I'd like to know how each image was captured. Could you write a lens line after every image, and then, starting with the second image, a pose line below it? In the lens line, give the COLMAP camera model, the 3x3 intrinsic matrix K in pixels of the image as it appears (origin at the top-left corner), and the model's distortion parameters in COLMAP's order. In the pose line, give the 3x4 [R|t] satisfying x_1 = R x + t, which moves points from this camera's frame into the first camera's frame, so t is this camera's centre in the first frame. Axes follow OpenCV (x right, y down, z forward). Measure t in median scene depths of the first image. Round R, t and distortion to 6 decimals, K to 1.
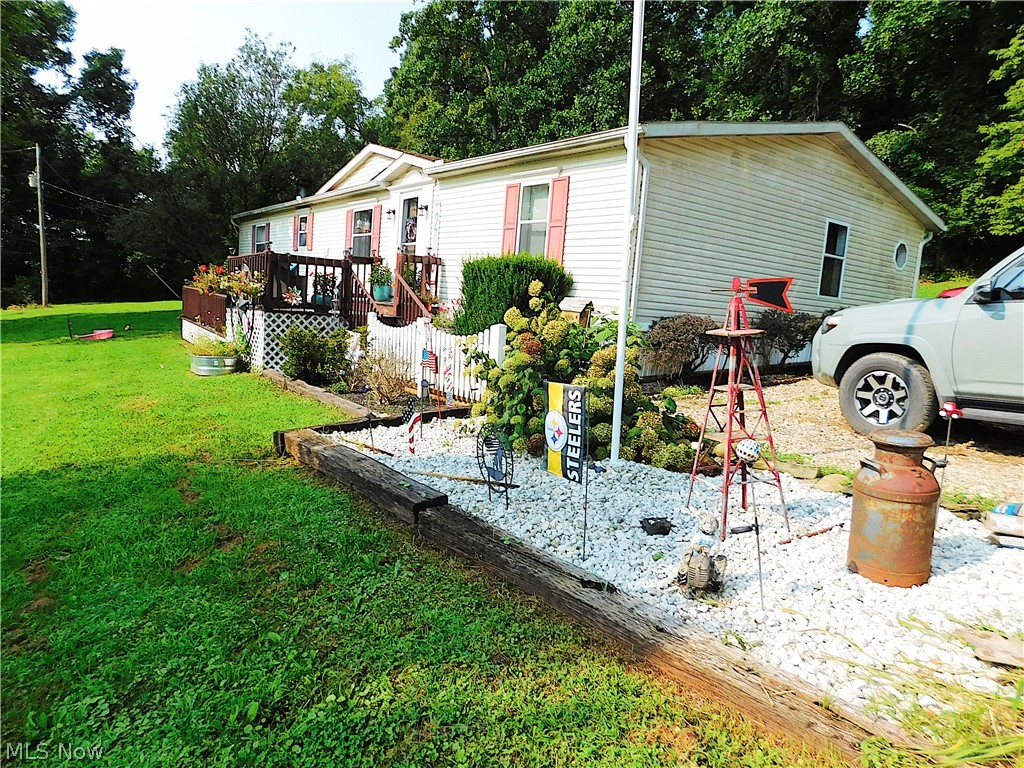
lens RADIAL K [[672.8, 0, 513.8], [0, 672.8, 380.2], [0, 0, 1]] dist [-0.038422, 0.010968]
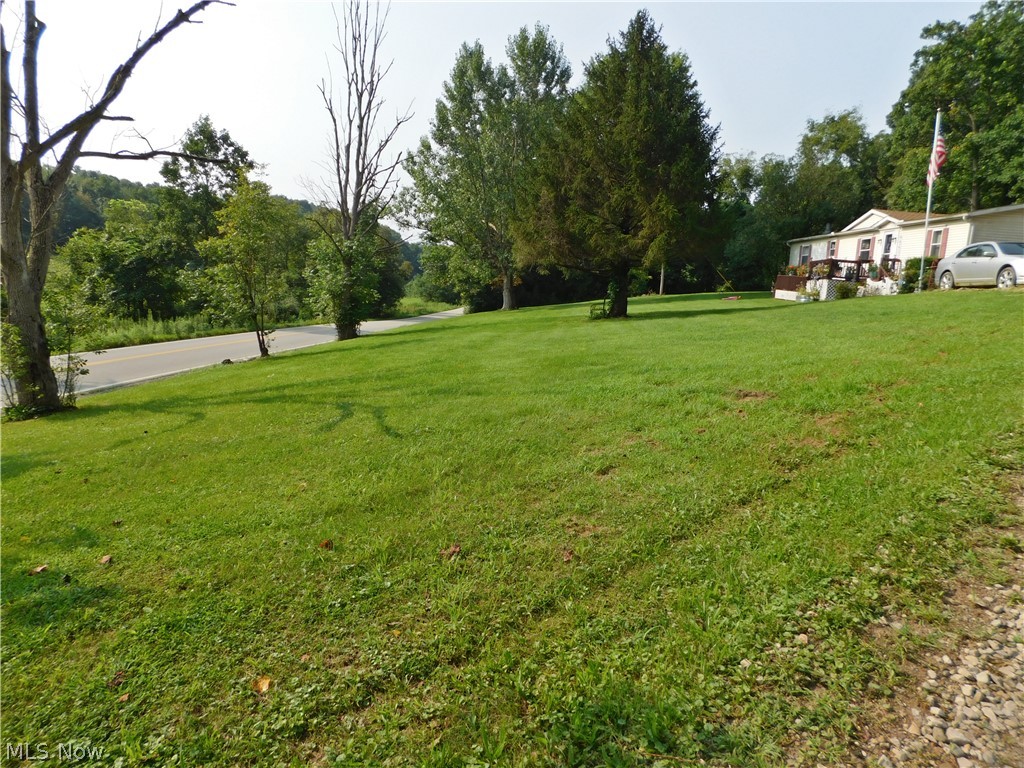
lens RADIAL K [[672.8, 0, 506.9], [0, 672.8, 376.2], [0, 0, 1]] dist [-0.038422, 0.010968]
pose [[0.770808, 0.068351, -0.633391, 0.336703], [-0.082112, 0.996594, 0.007619, 0.333452], [0.631754, 0.046137, 0.773795, -1.707873]]
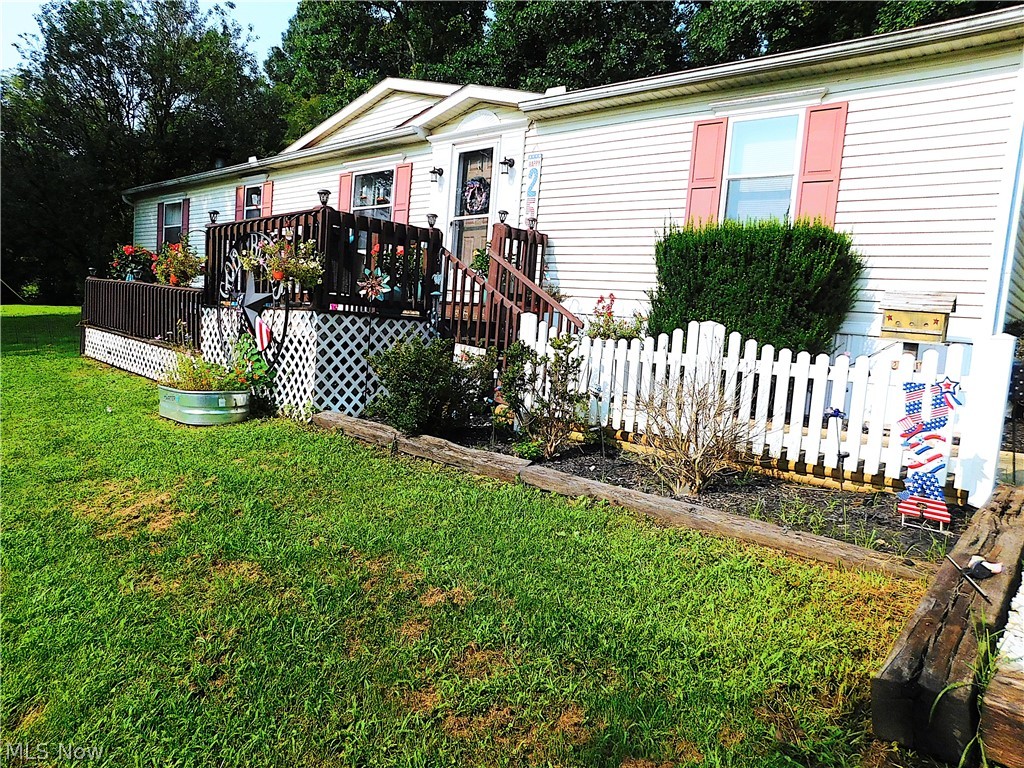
lens RADIAL K [[672.8, 0, 518.0], [0, 672.8, 379.6], [0, 0, 1]] dist [-0.038422, 0.010968]
pose [[0.979094, -0.017658, 0.202643, -0.263488], [0.020017, 0.999754, -0.009598, -0.029144], [-0.202423, 0.013453, 0.979206, 0.328517]]
